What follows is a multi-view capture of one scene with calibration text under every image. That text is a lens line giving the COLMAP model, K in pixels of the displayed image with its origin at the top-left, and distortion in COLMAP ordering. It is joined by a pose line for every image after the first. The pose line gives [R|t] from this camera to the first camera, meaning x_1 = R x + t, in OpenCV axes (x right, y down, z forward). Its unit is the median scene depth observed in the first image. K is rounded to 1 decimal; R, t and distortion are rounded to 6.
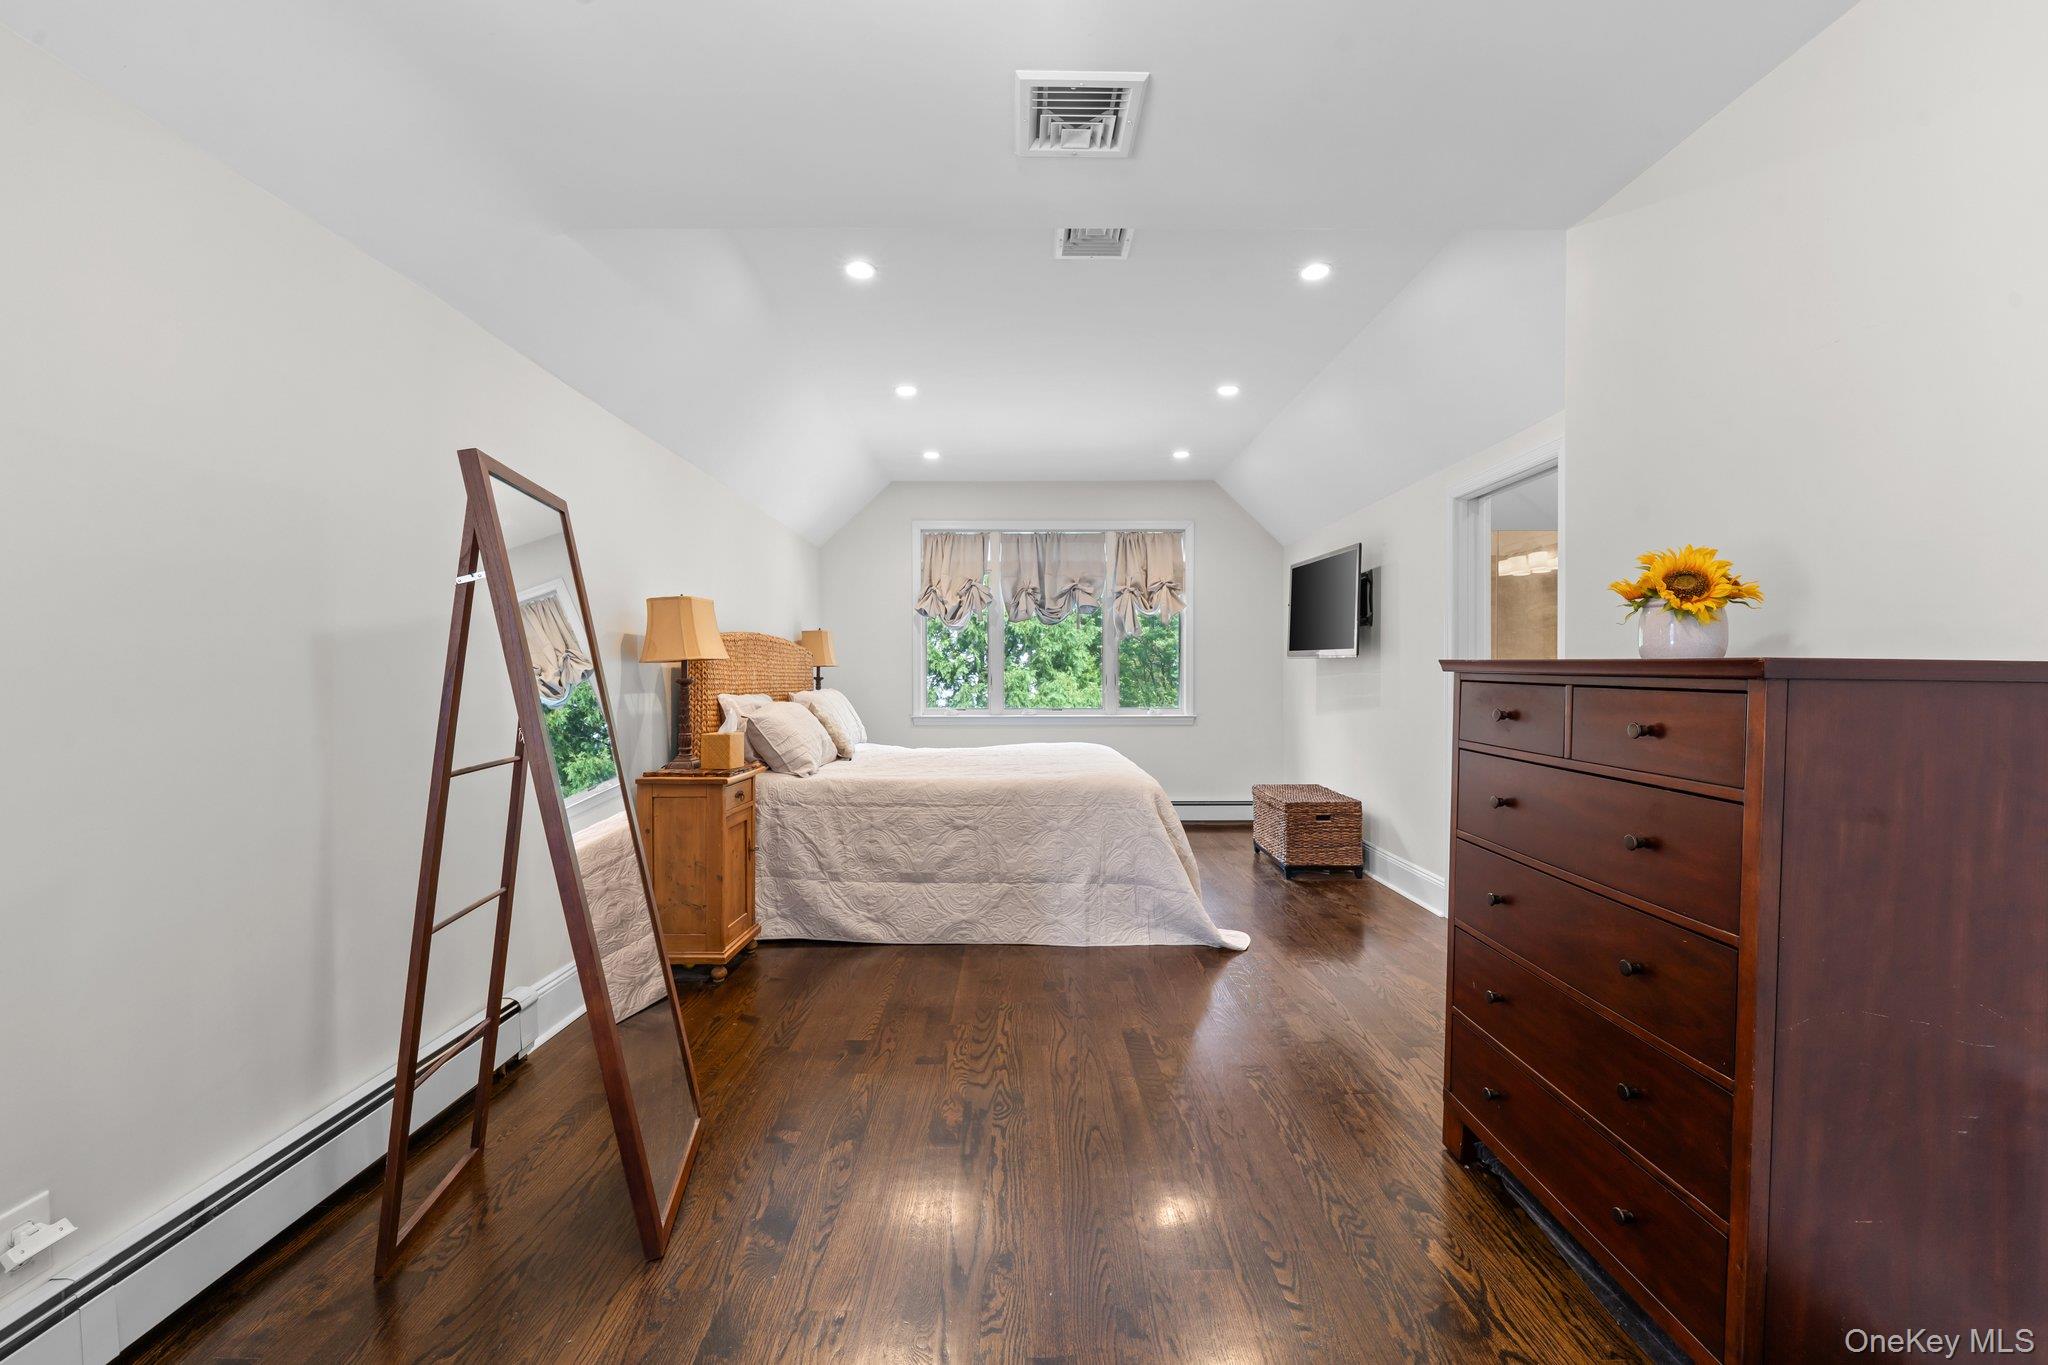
lens RADIAL K [[833.0, 0, 1026.9], [0, 833.0, 683.5], [0, 0, 1]] dist [0.008169, -0.000722]
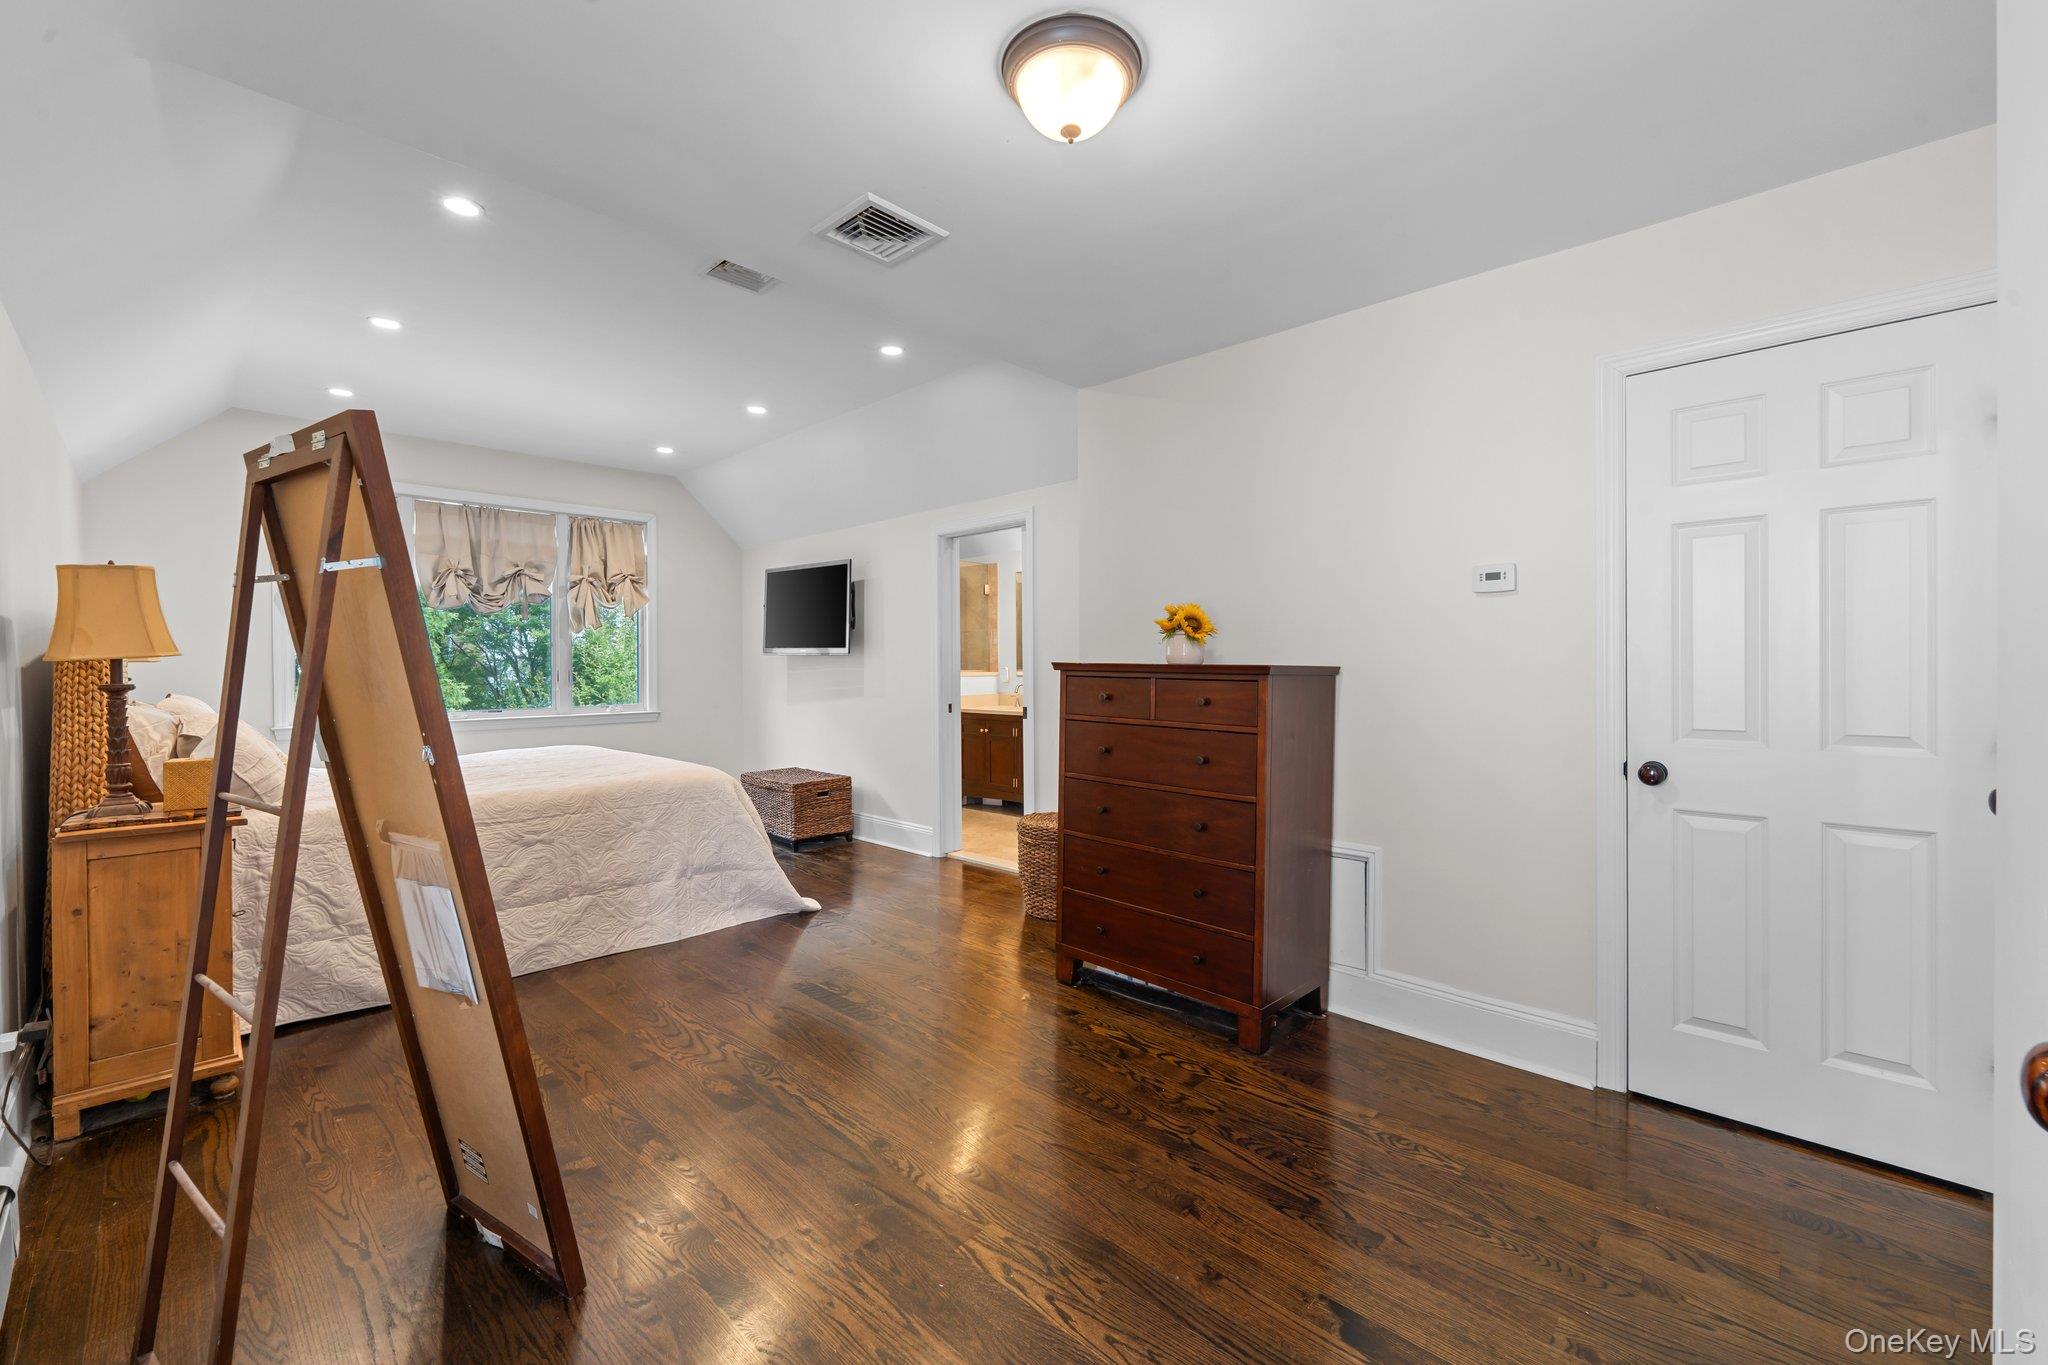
lens RADIAL K [[833.0, 0, 1031.6], [0, 833.0, 671.8], [0, 0, 1]] dist [0.008169, -0.000722]
pose [[0.699325, -0.008073, 0.714758, -0.270312], [0.011290, 0.999936, 0.000248, -0.005251], [-0.714715, 0.007896, 0.699372, -0.015446]]
